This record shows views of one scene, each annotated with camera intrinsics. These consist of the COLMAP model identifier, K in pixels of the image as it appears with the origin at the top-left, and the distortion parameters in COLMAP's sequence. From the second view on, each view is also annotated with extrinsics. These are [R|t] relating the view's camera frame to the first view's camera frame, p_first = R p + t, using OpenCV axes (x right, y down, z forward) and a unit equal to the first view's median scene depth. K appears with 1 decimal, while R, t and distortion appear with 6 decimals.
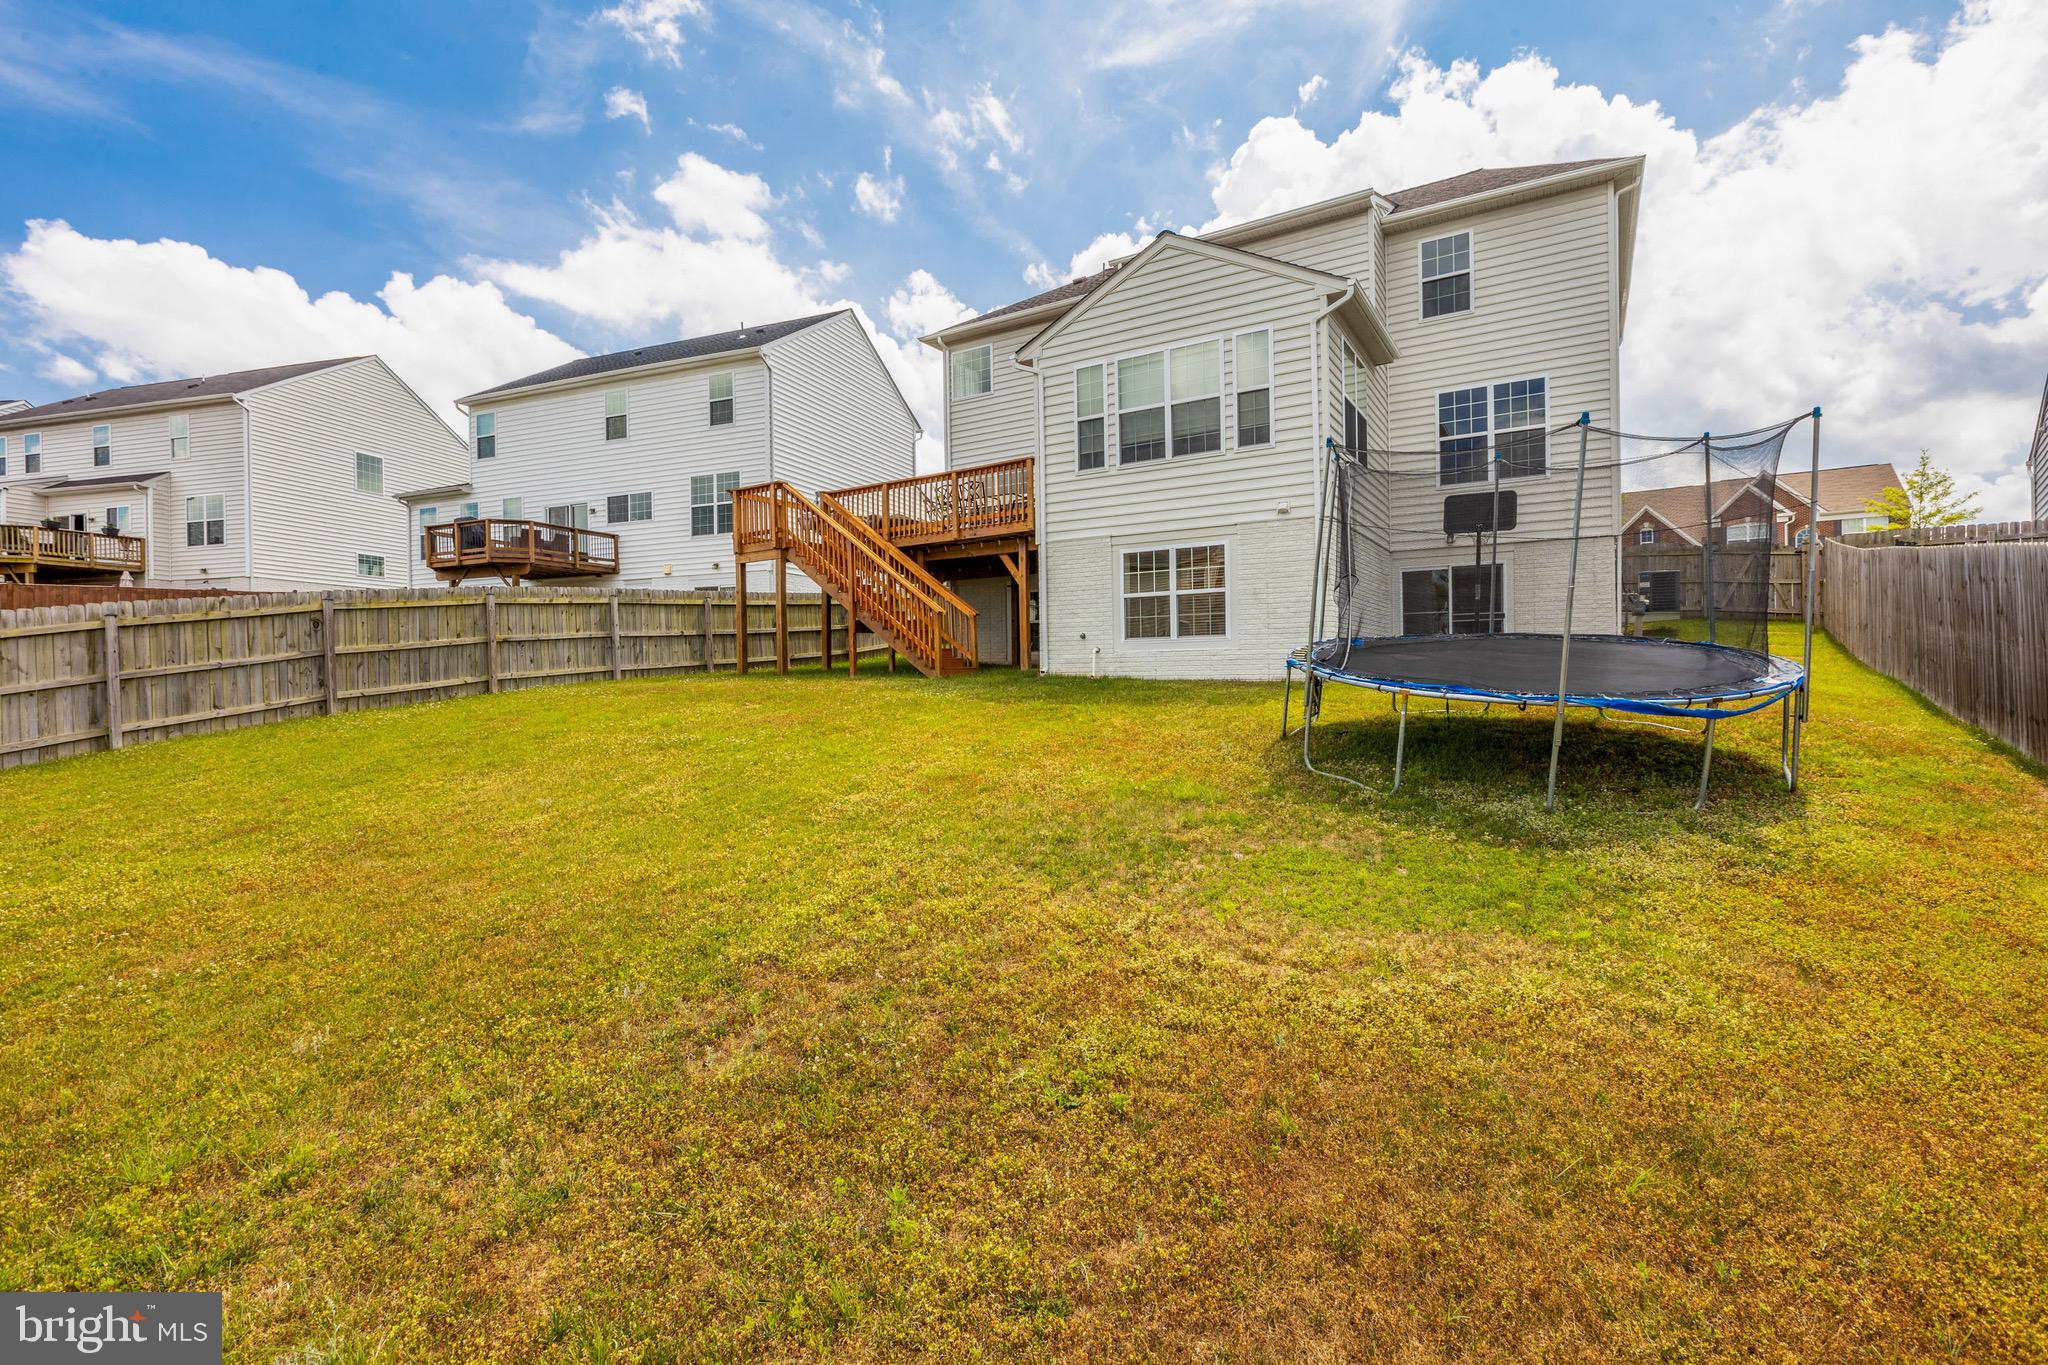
lens RADIAL K [[917.9, 0, 1024.0], [0, 917.9, 682.5], [0, 0, 1]] dist [-0.003387, -0.000733]
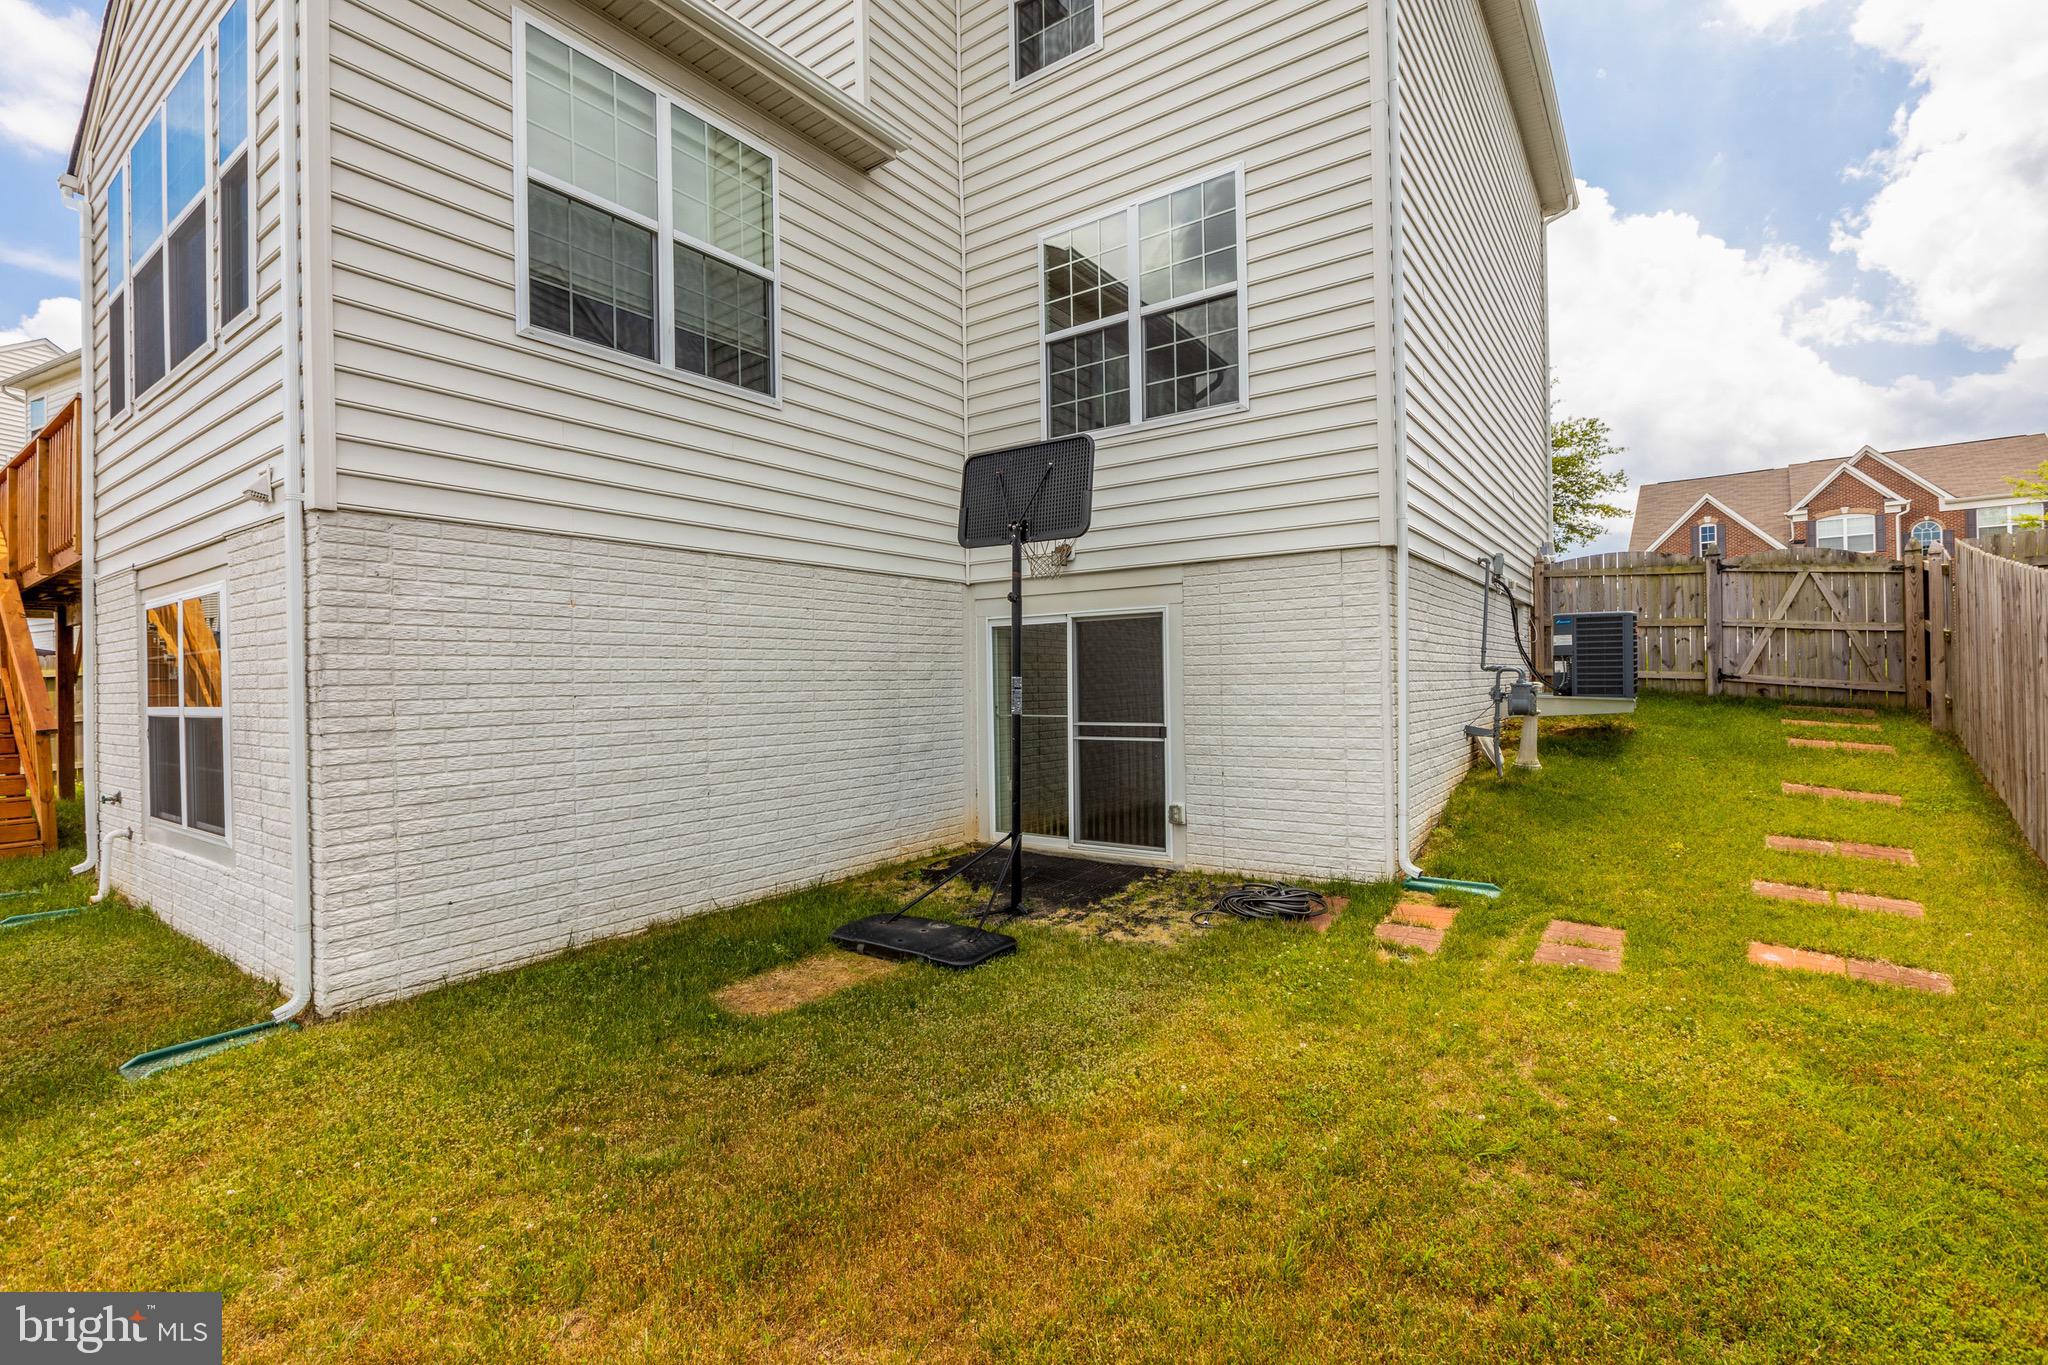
lens RADIAL K [[917.9, 0, 1024.0], [0, 917.9, 682.5], [0, 0, 1]] dist [-0.003387, -0.000733]
pose [[0.997157, -0.003263, -0.075285, 0.533725], [0.002799, 0.999976, -0.006272, -0.102208], [0.075303, 0.006044, 0.997142, 0.610824]]
